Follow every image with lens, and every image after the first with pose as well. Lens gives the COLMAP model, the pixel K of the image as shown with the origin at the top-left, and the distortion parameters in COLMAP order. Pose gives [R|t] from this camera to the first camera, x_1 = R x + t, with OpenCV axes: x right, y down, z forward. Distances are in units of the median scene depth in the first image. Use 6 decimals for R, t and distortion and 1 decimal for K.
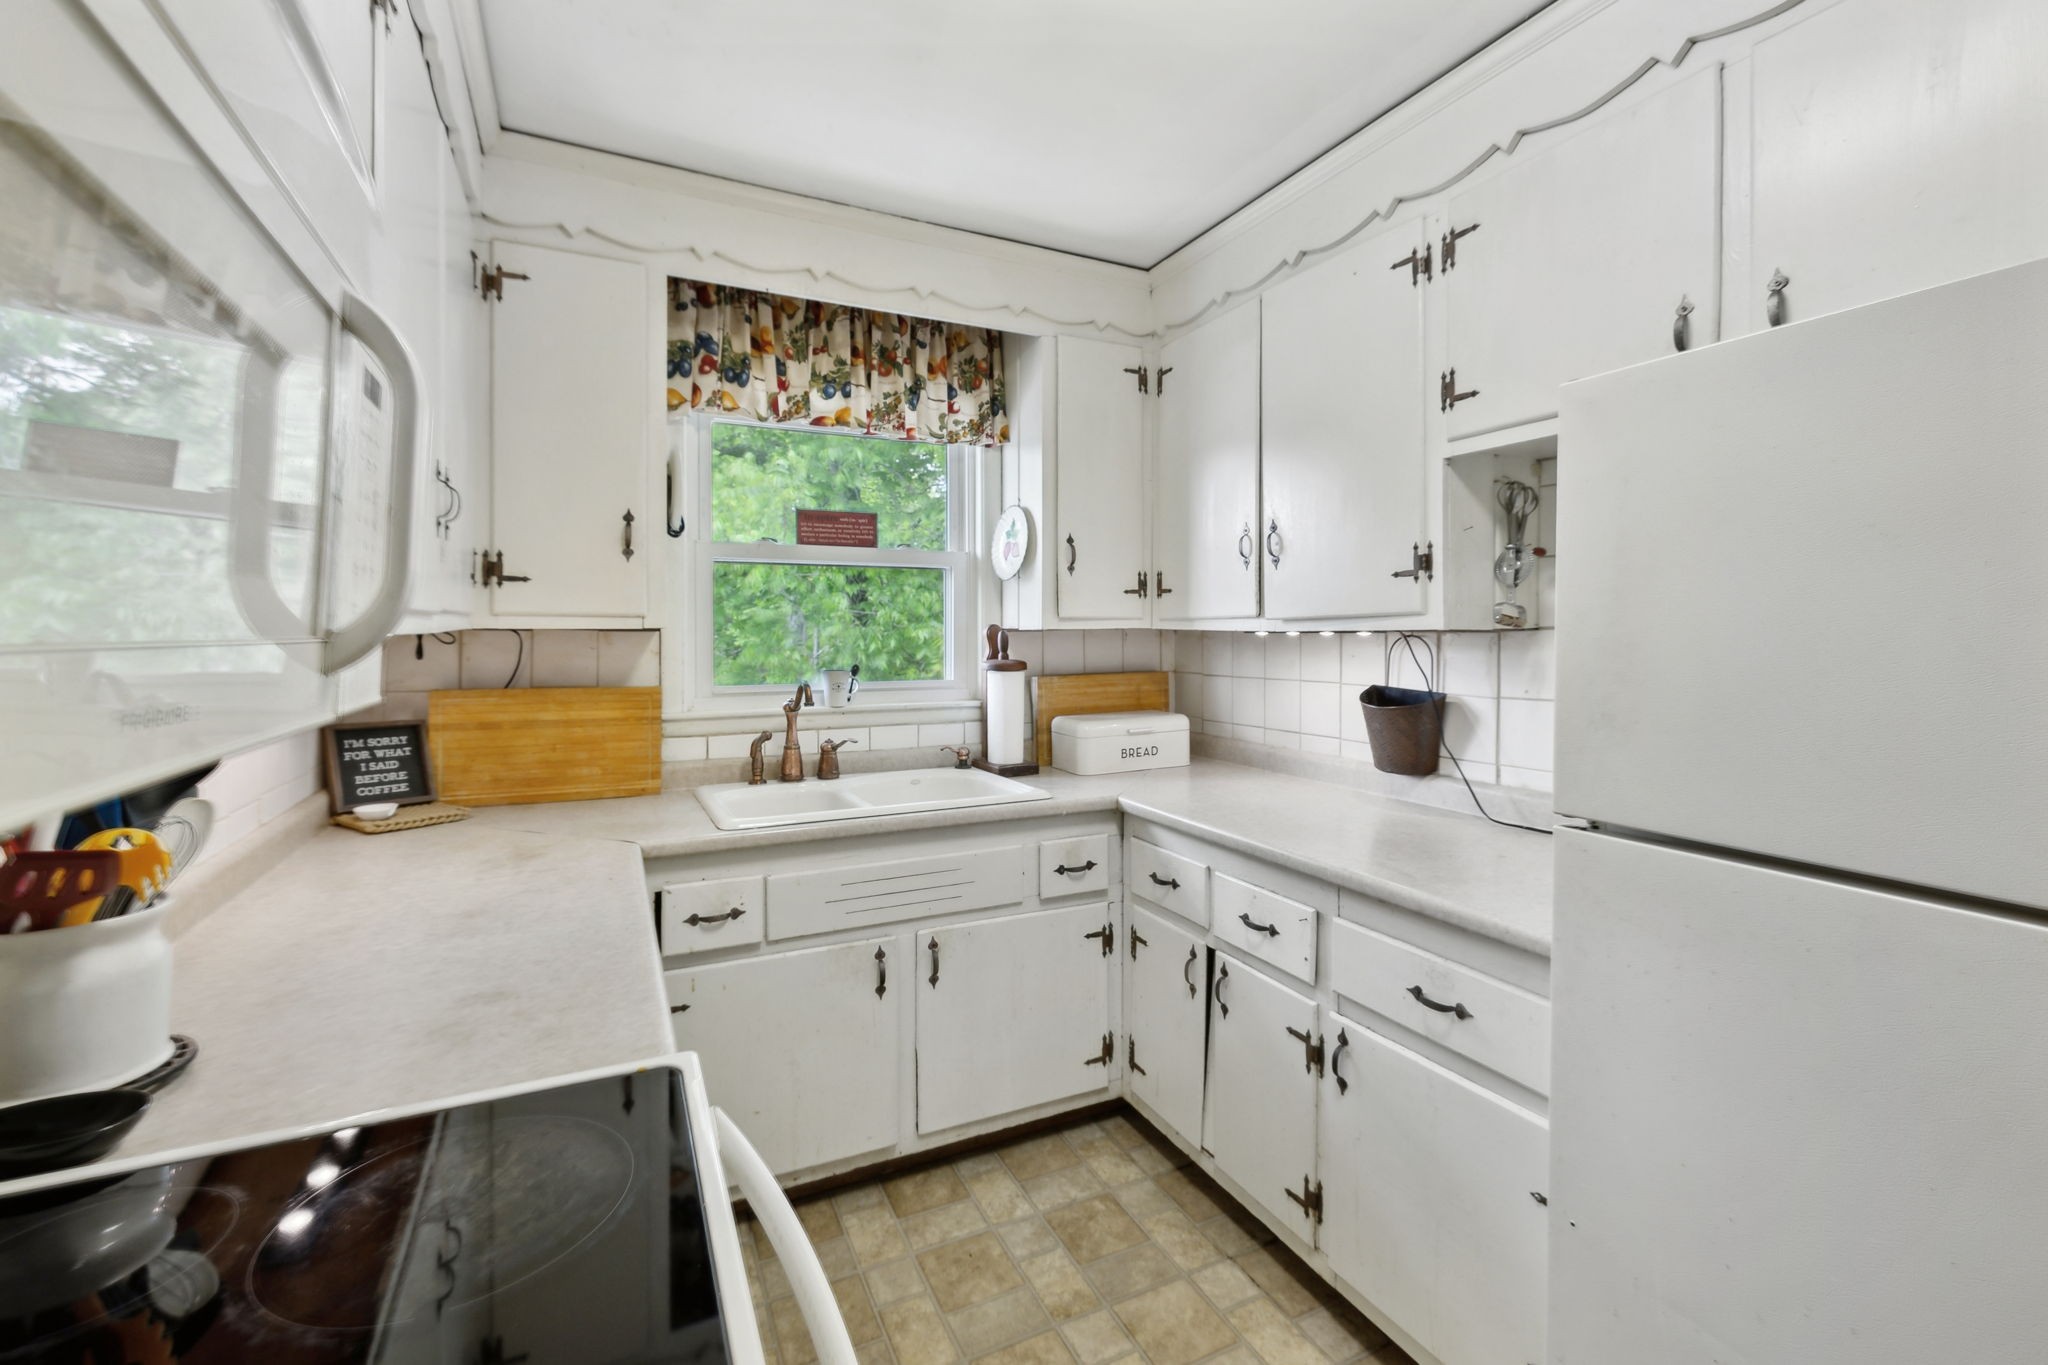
lens RADIAL K [[872.1, 0, 1034.5], [0, 872.1, 636.1], [0, 0, 1]] dist [-0.001271, -0.000273]
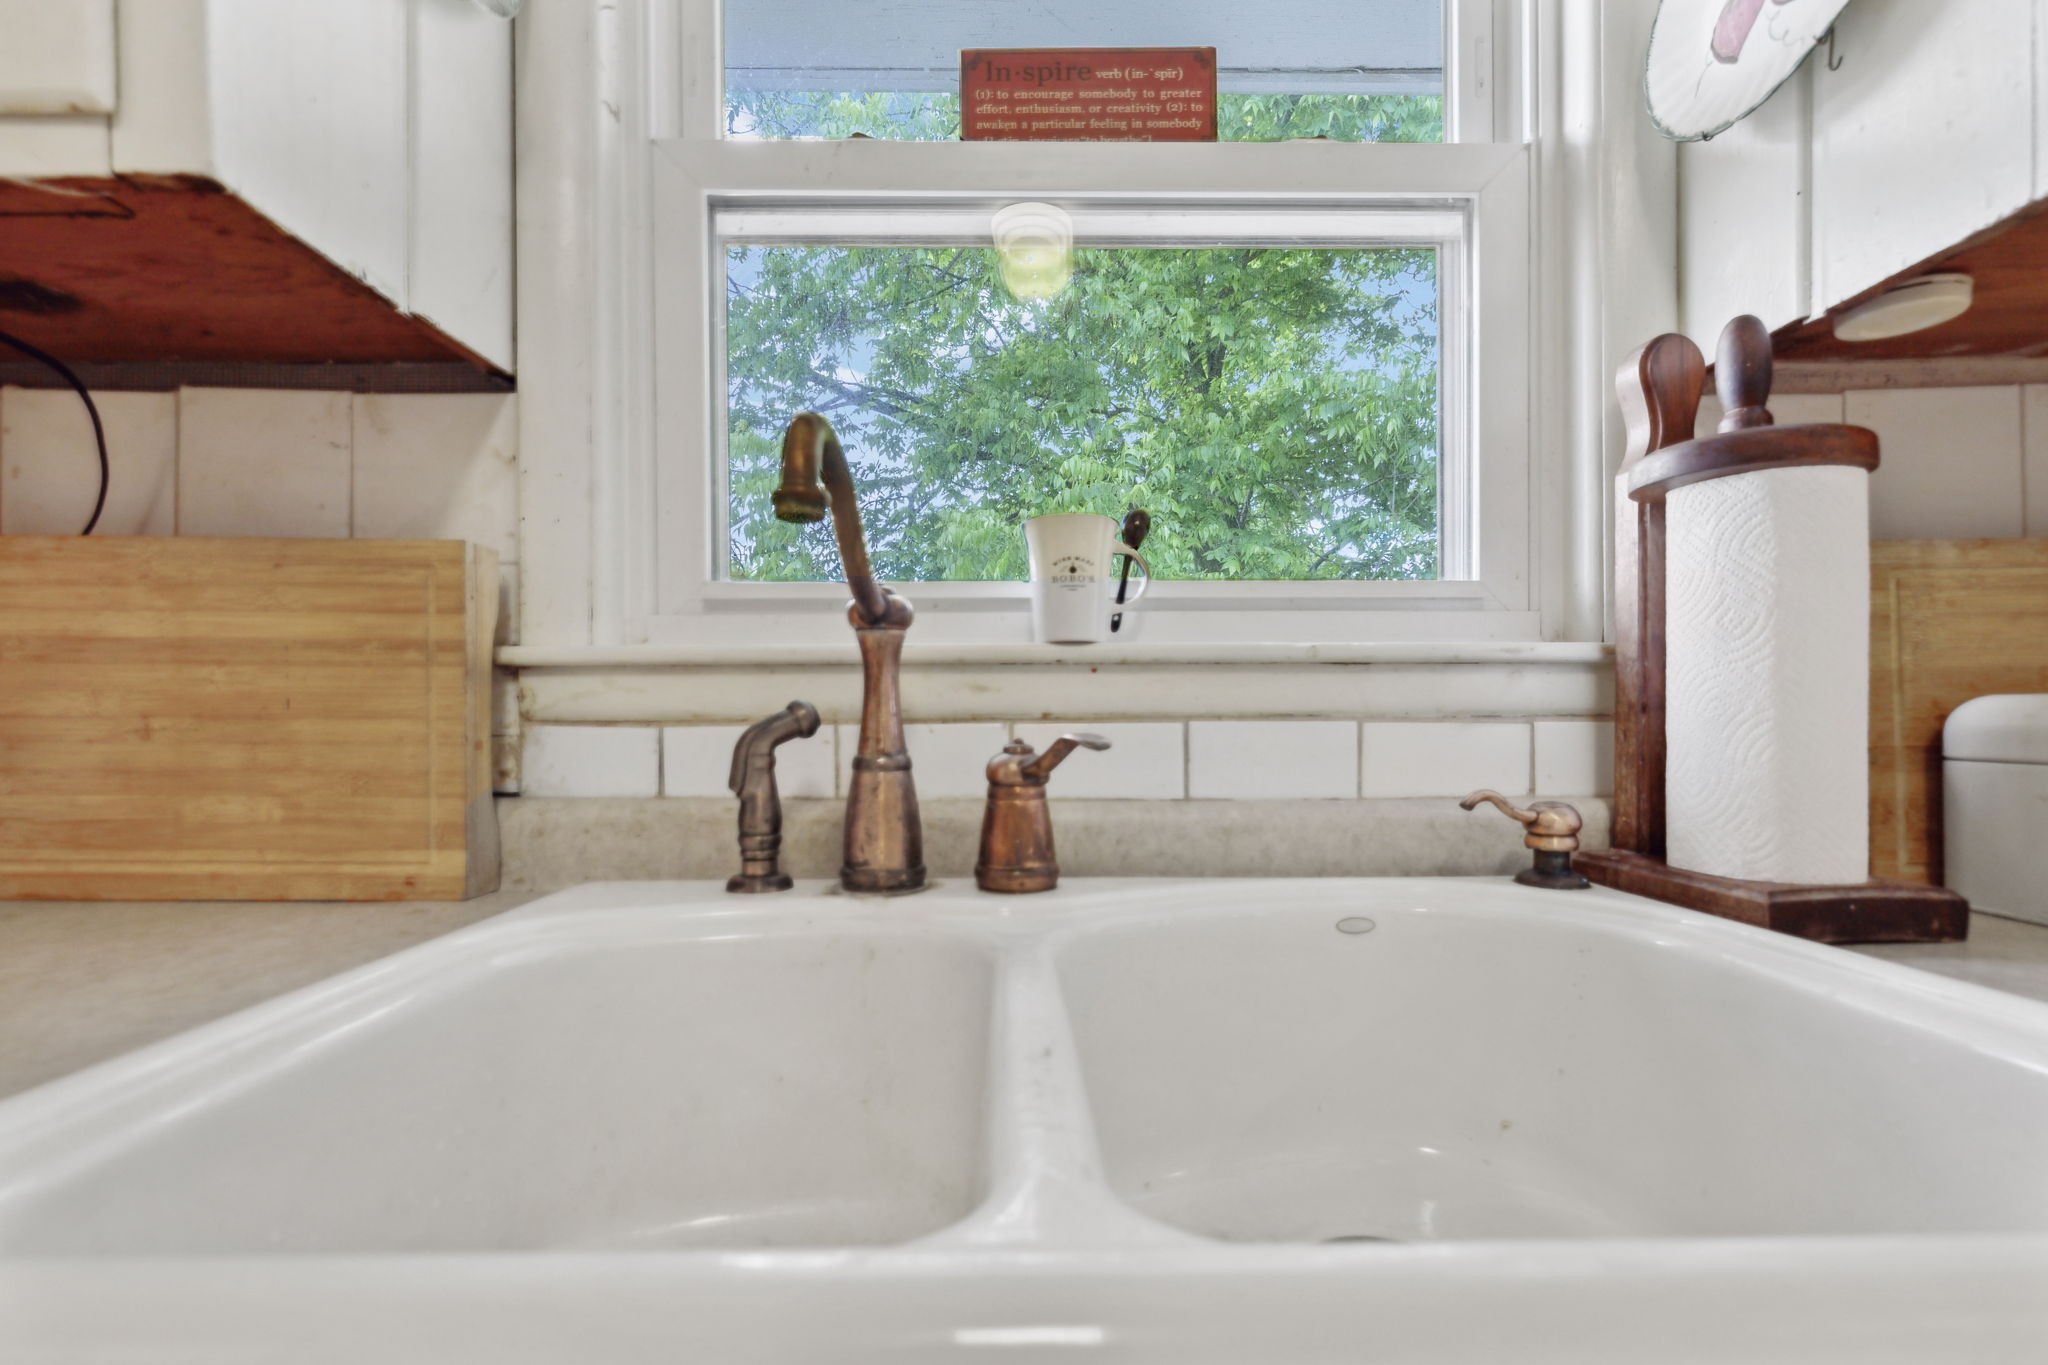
lens RADIAL K [[872.1, 0, 1022.7], [0, 872.1, 722.2], [0, 0, 1]] dist [-0.001271, -0.000273]
pose [[0.899679, -0.001835, -0.436547, -0.121475], [0.000926, 0.999997, -0.002294, 0.116390], [0.436550, 0.001660, 0.899678, 0.783854]]
